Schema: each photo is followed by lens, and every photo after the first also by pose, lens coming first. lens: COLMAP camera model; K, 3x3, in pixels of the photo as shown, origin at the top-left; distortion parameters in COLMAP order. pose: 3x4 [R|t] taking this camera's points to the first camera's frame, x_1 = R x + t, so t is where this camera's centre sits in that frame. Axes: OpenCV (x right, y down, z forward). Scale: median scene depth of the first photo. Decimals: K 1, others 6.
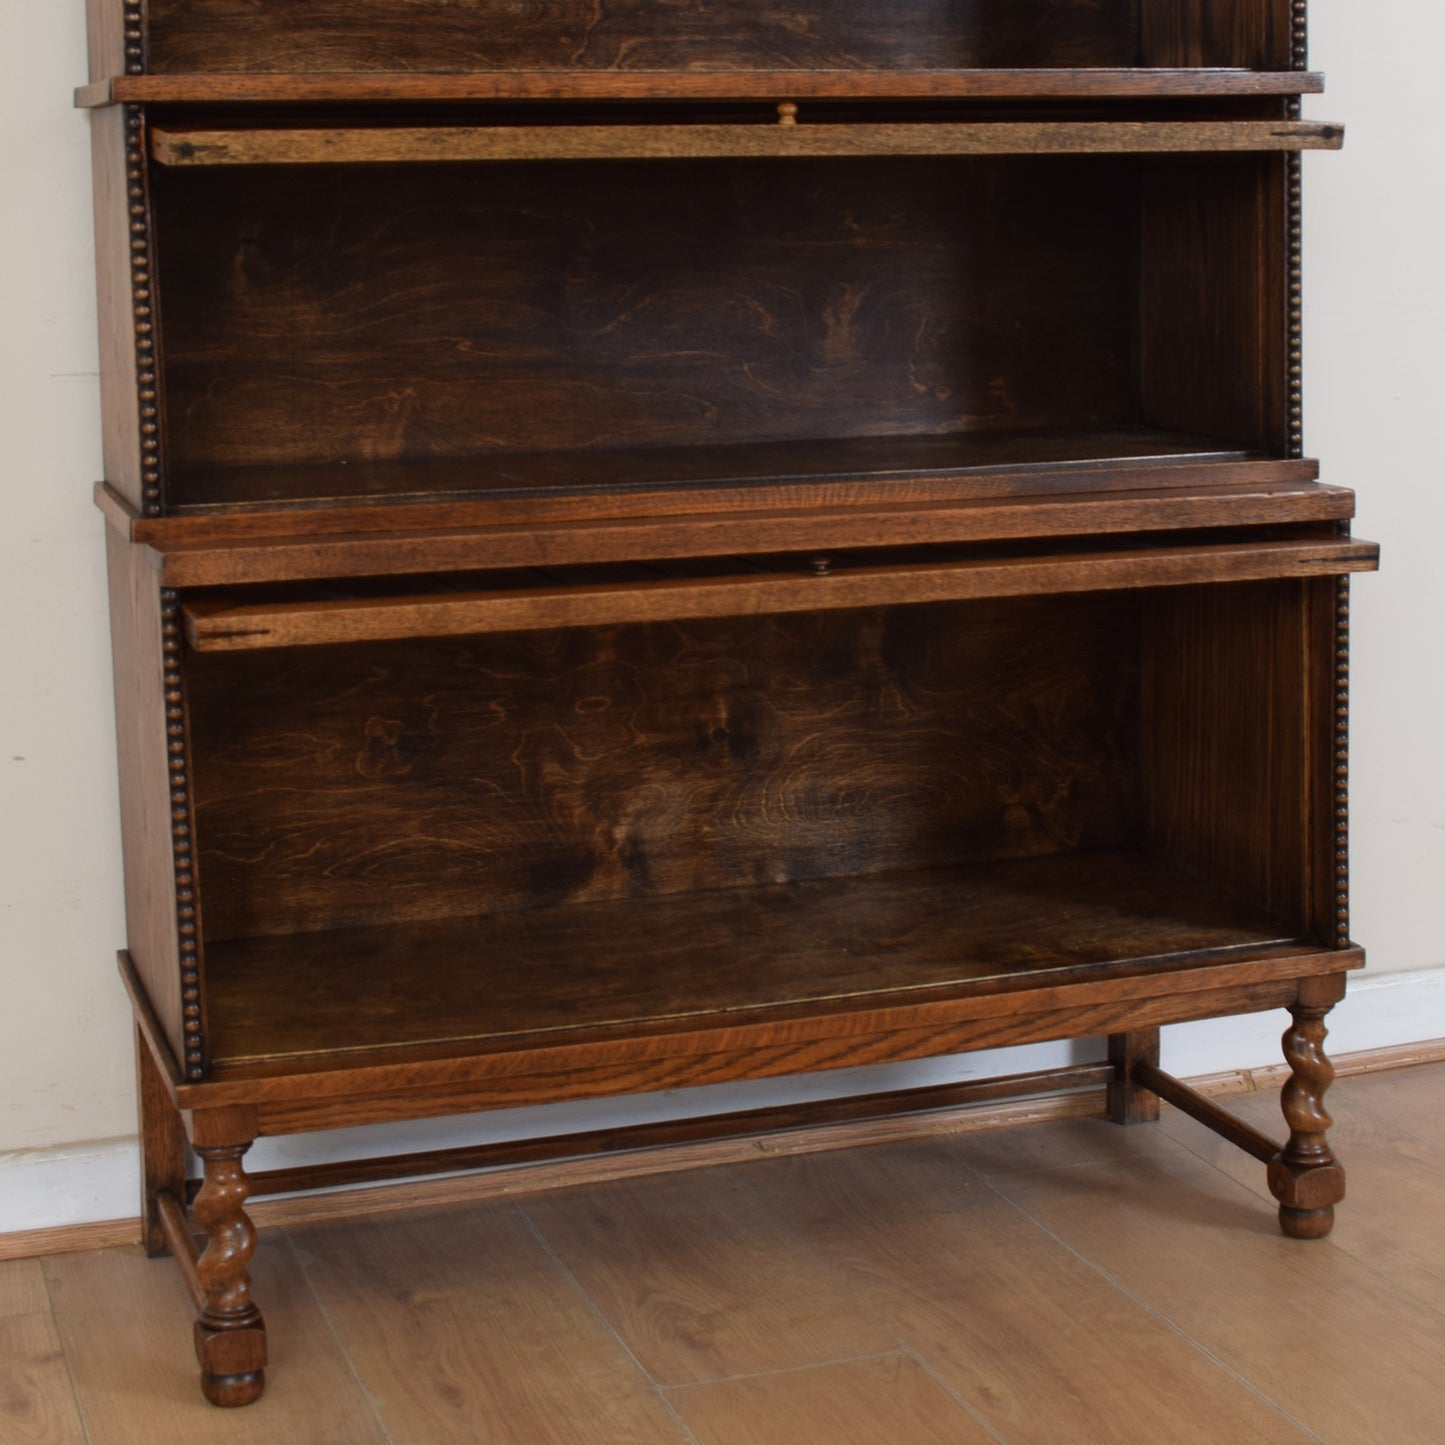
lens RADIAL K [[2762.6, 0, 685.3], [0, 2762.6, 476.8], [0, 0, 1]] dist [-0.079928, -0.029379]
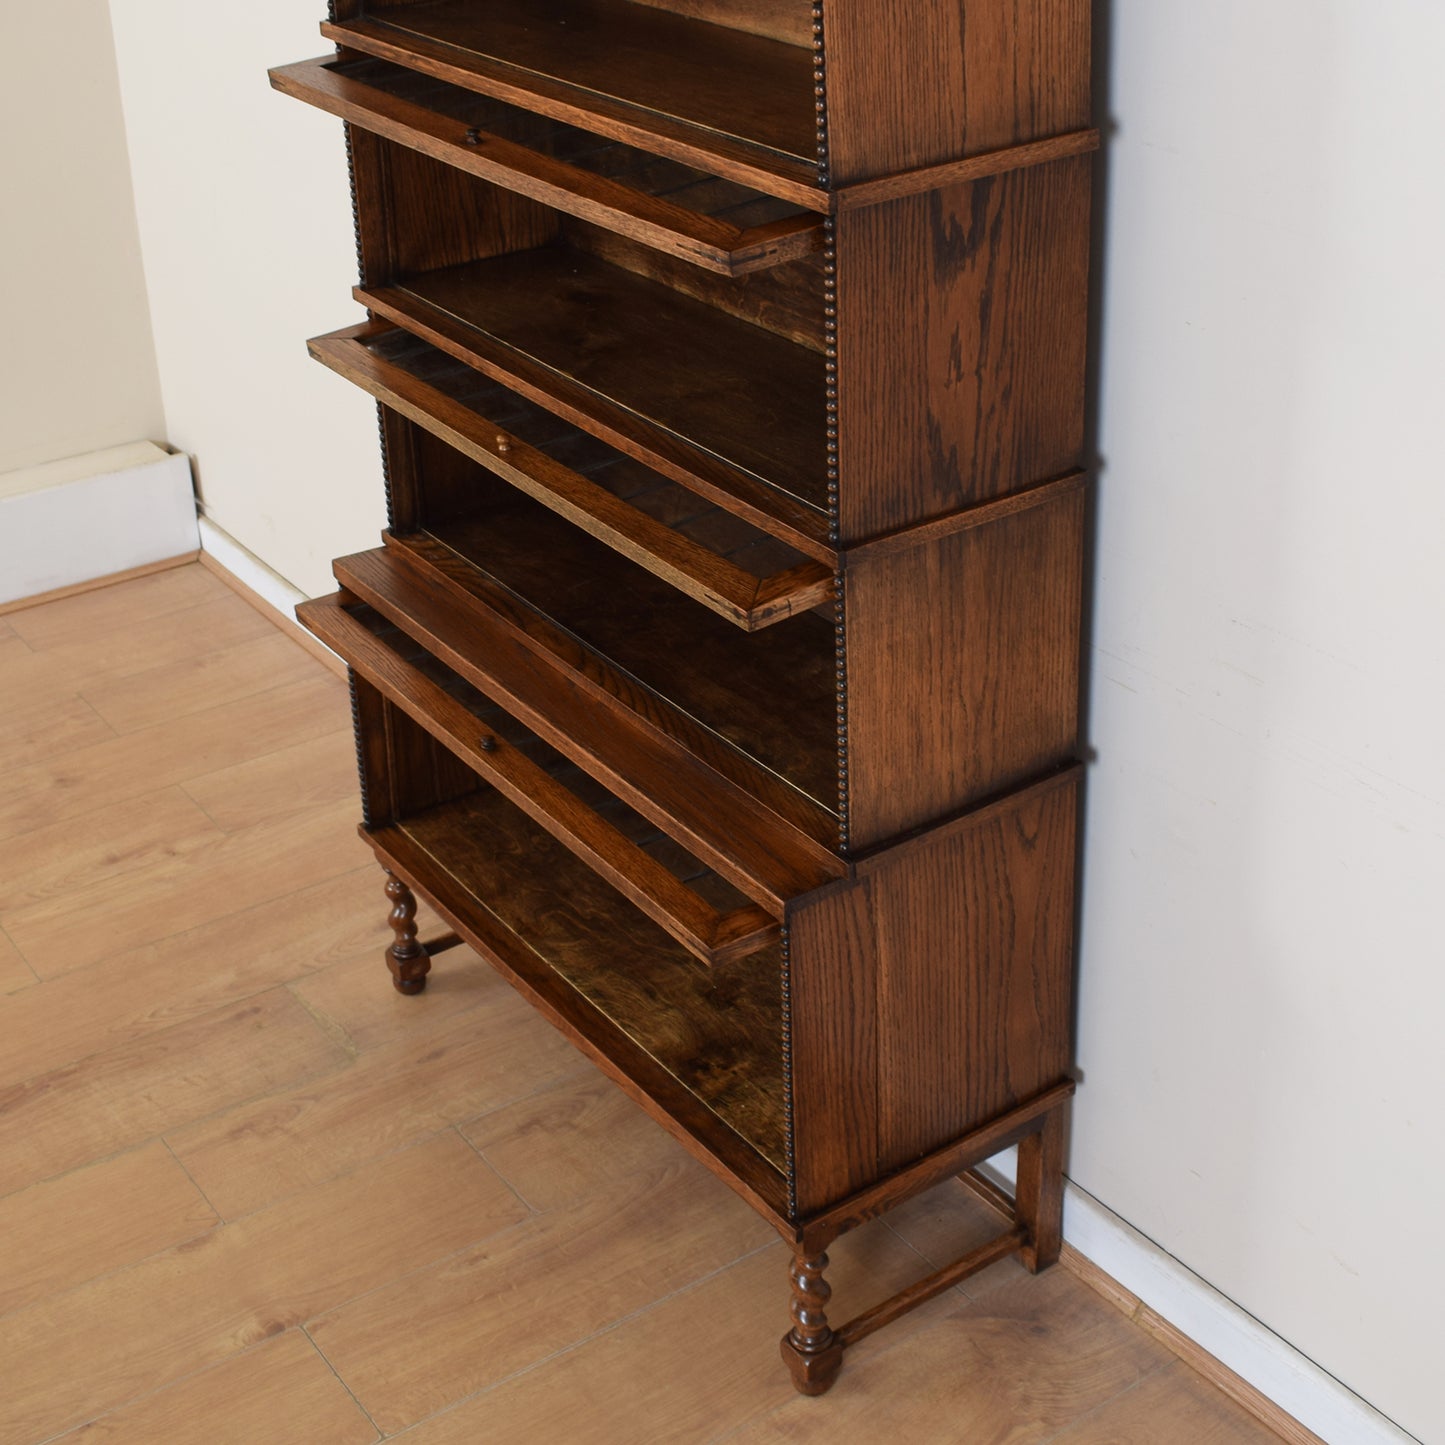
lens RADIAL K [[2225.0, 0, 726.5], [0, 2225.0, 608.3], [0, 0, 1]] dist [-0.081838, -0.095841]
pose [[0.283180, 0.426756, -0.858888, 0.962455], [-0.074675, 0.902638, 0.423873, -0.487192], [0.956155, -0.055895, 0.287477, 0.713183]]
